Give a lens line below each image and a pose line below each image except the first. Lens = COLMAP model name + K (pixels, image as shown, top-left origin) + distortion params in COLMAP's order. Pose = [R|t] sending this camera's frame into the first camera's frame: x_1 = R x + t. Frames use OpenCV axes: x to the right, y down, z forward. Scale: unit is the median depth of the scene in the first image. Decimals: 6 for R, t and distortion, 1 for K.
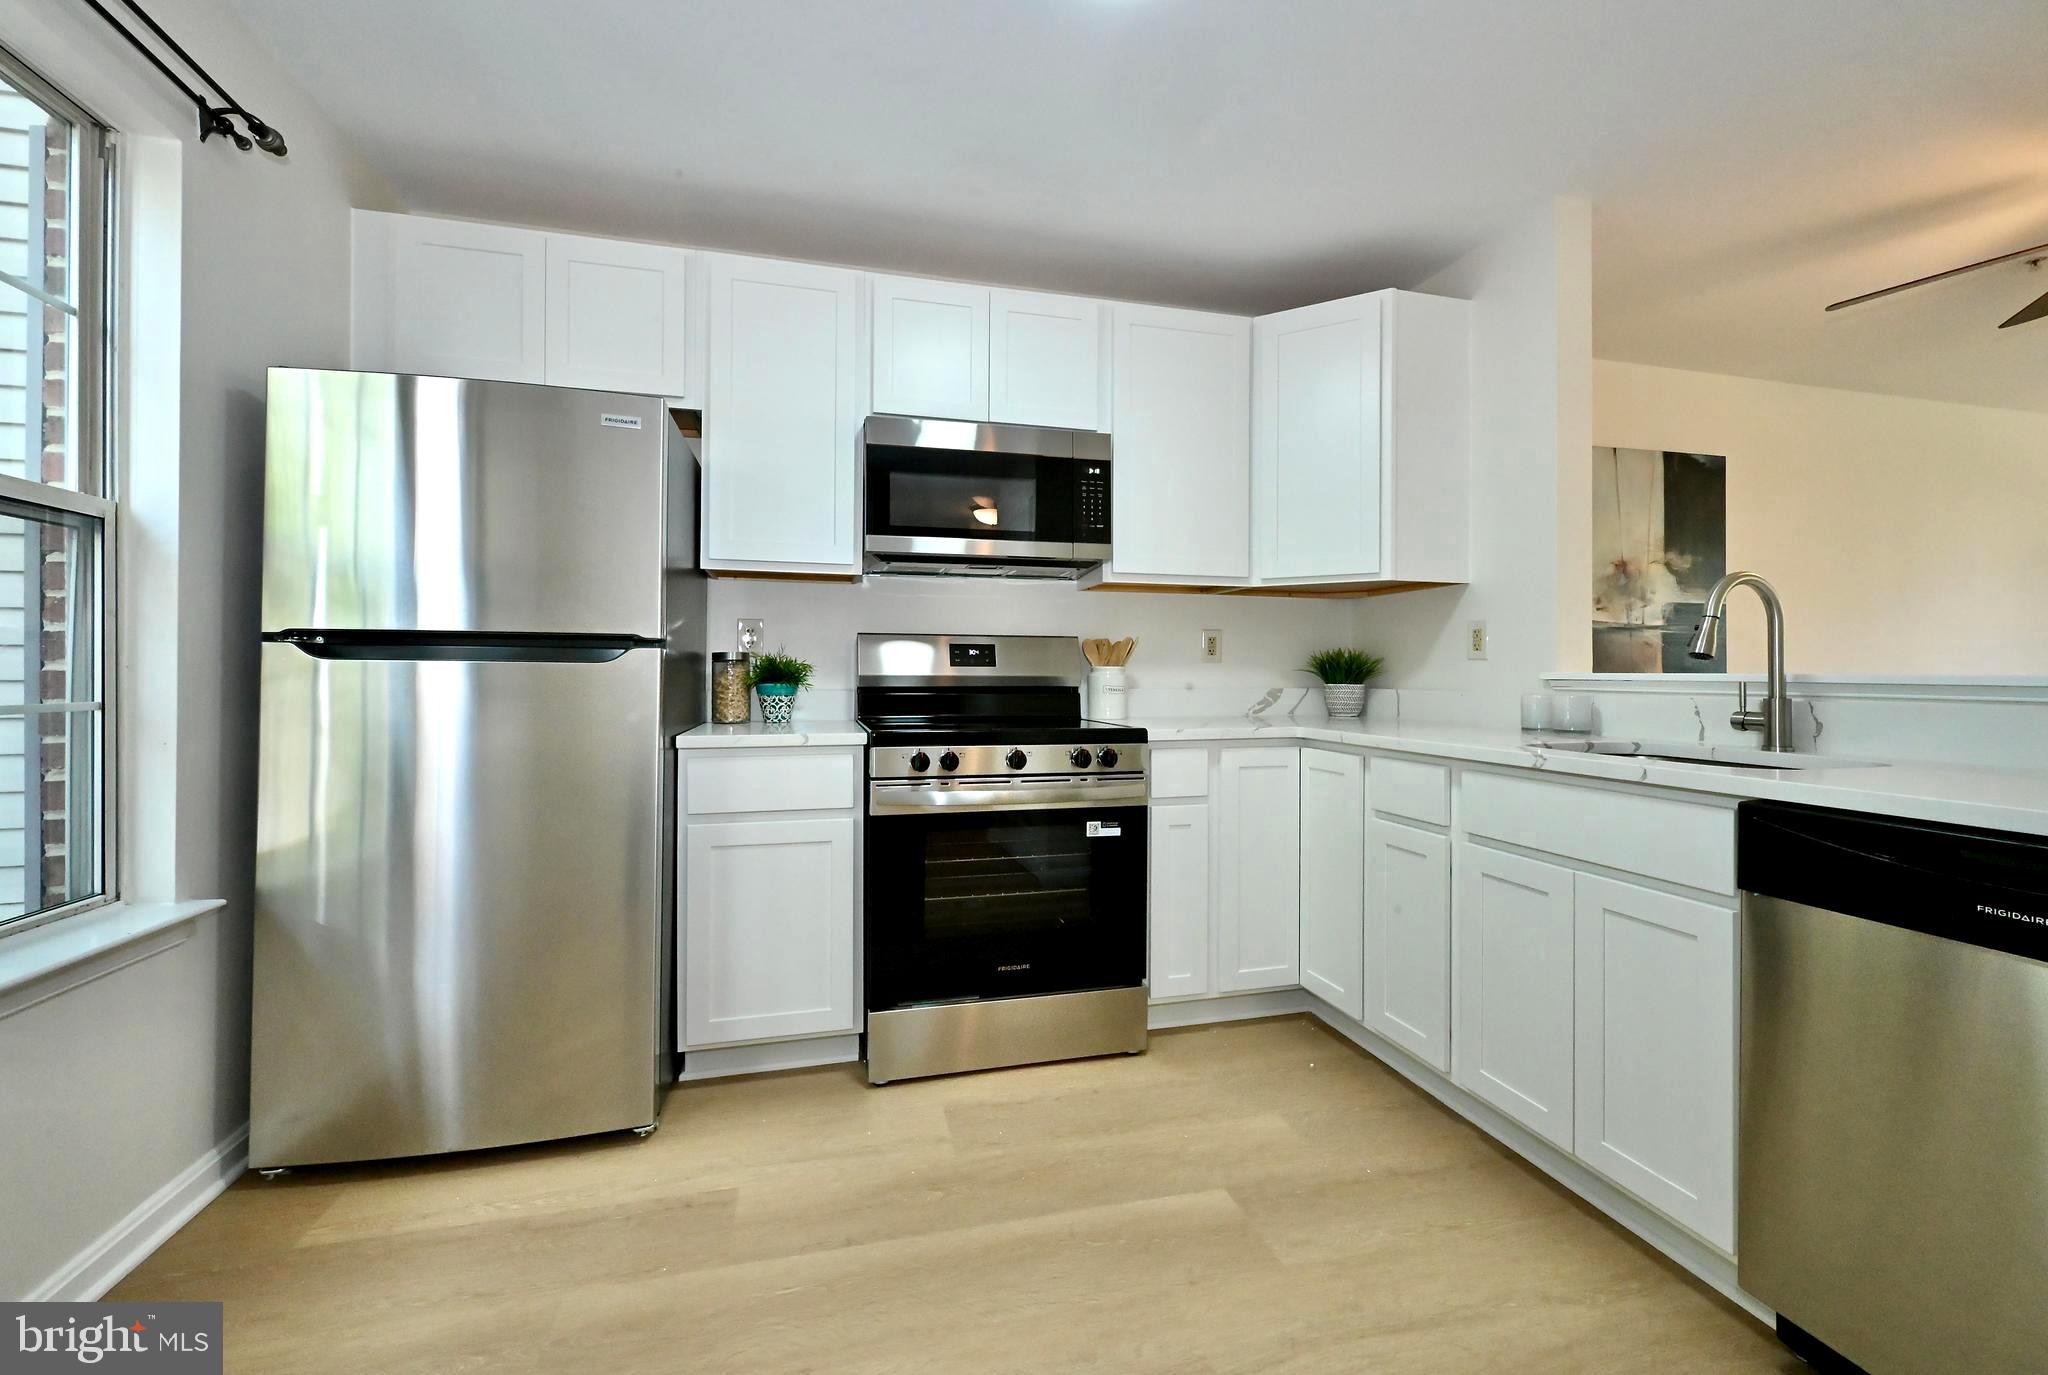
lens RADIAL K [[792.8, 0, 1024.9], [0, 792.8, 667.6], [0, 0, 1]] dist [-0.006169, 0.001071]
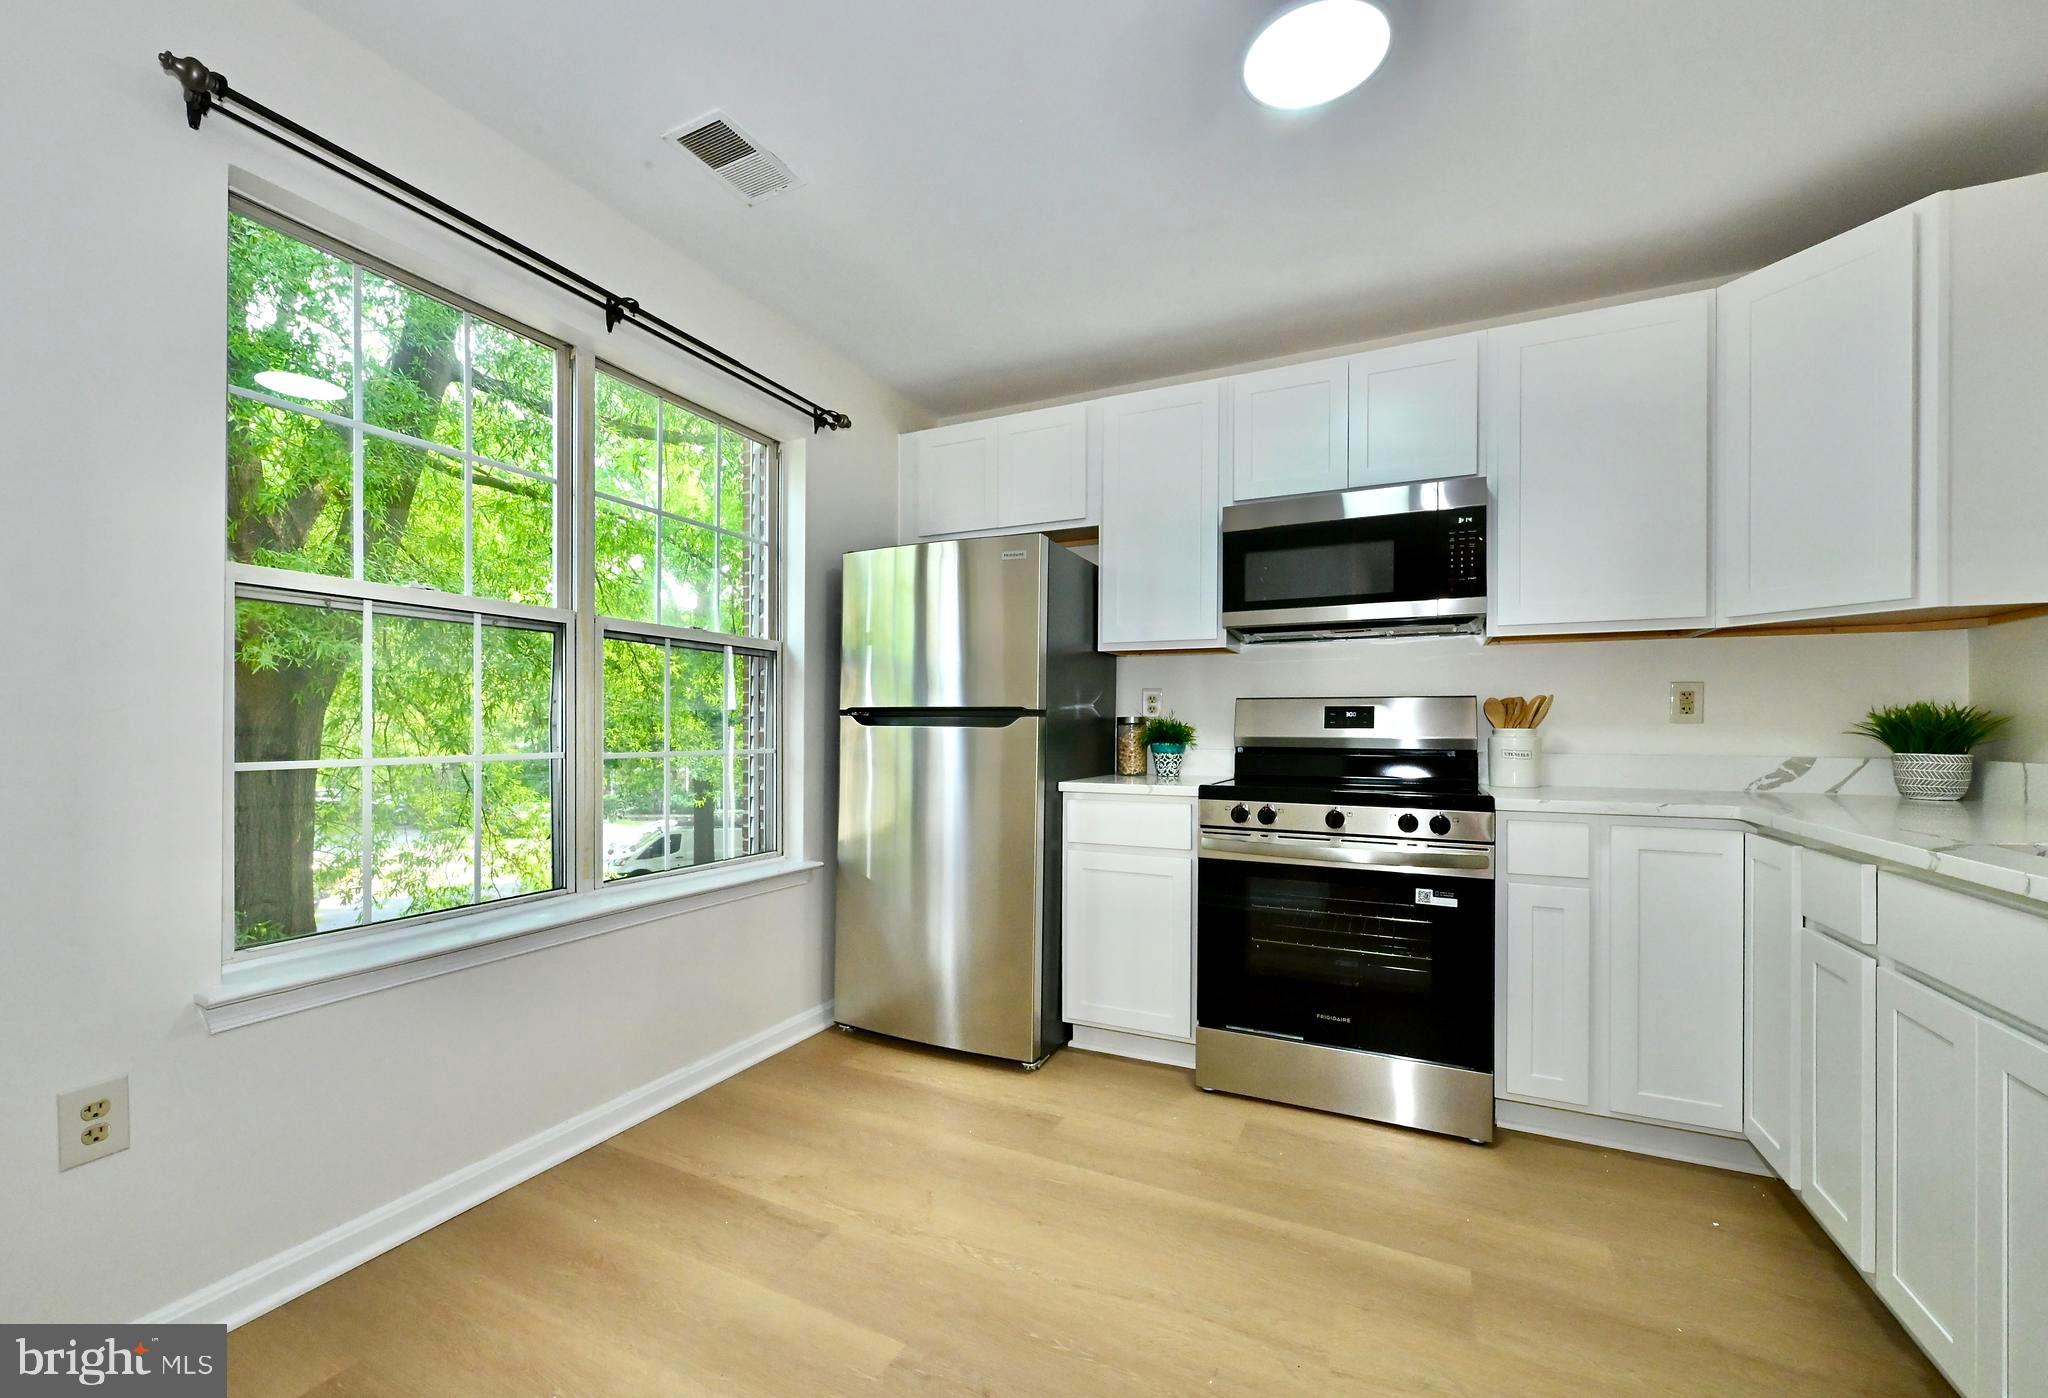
lens RADIAL K [[831.6, 0, 1024.2], [0, 831.6, 725.9], [0, 0, 1]] dist [0.000604, 0.000381]
pose [[0.770433, -0.001899, -0.637518, 0.349546], [0.002036, 0.999998, -0.000518, -0.006375], [0.637518, -0.000898, 0.770435, -0.097355]]
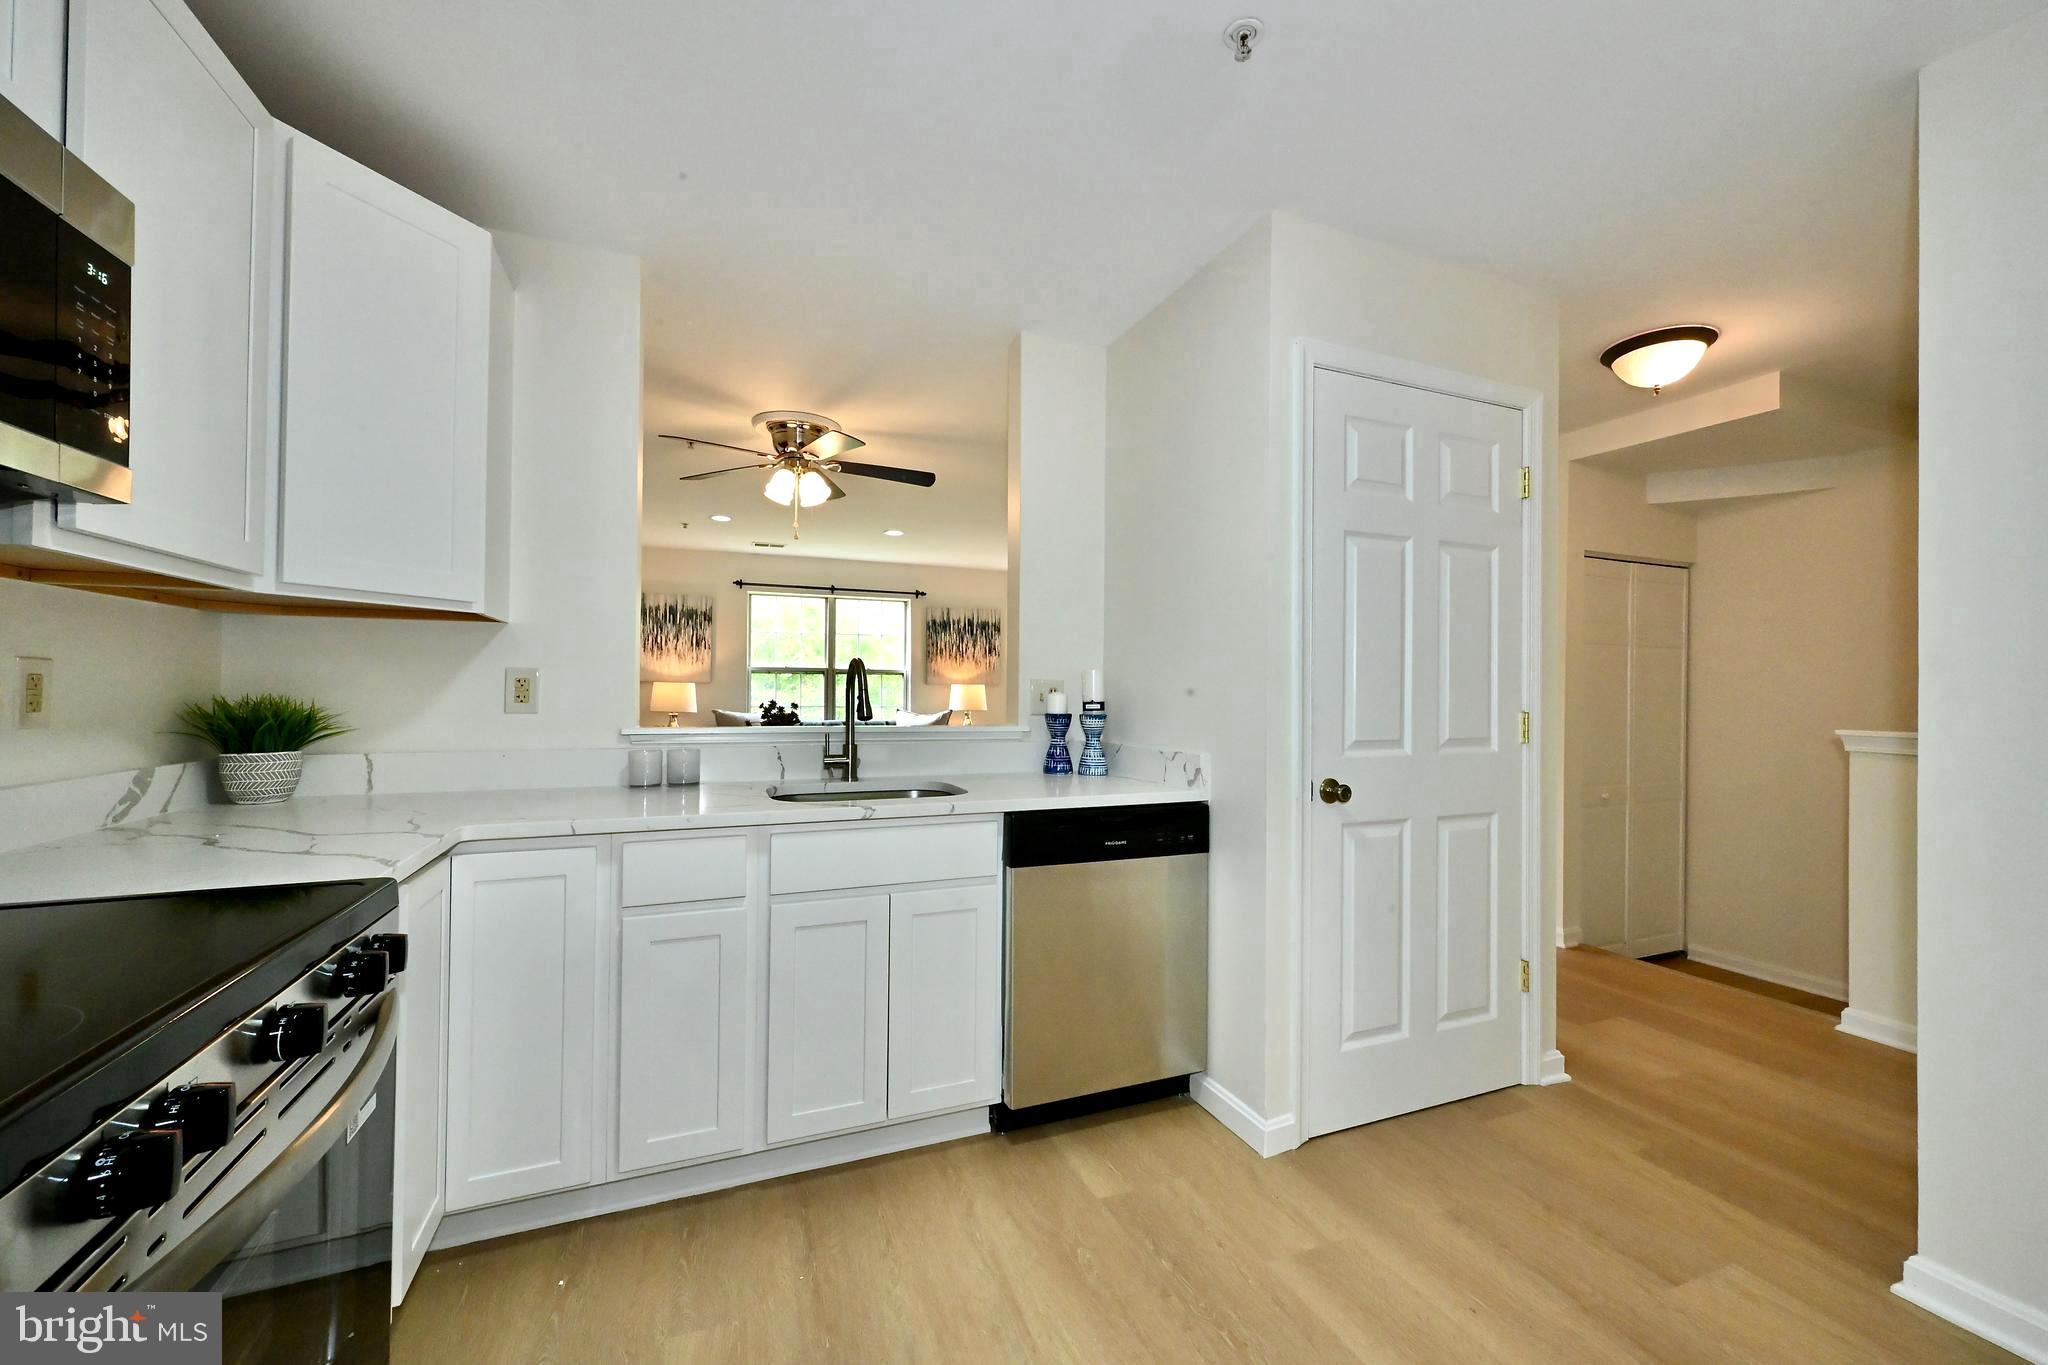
lens RADIAL K [[792.8, 0, 1011.1], [0, 792.8, 679.9], [0, 0, 1]] dist [-0.006169, 0.001071]
pose [[-0.119528, 0.008291, 0.992796, -0.401919], [-0.012031, 0.999880, -0.009799, -0.051119], [-0.992758, -0.013115, -0.119413, 0.659260]]
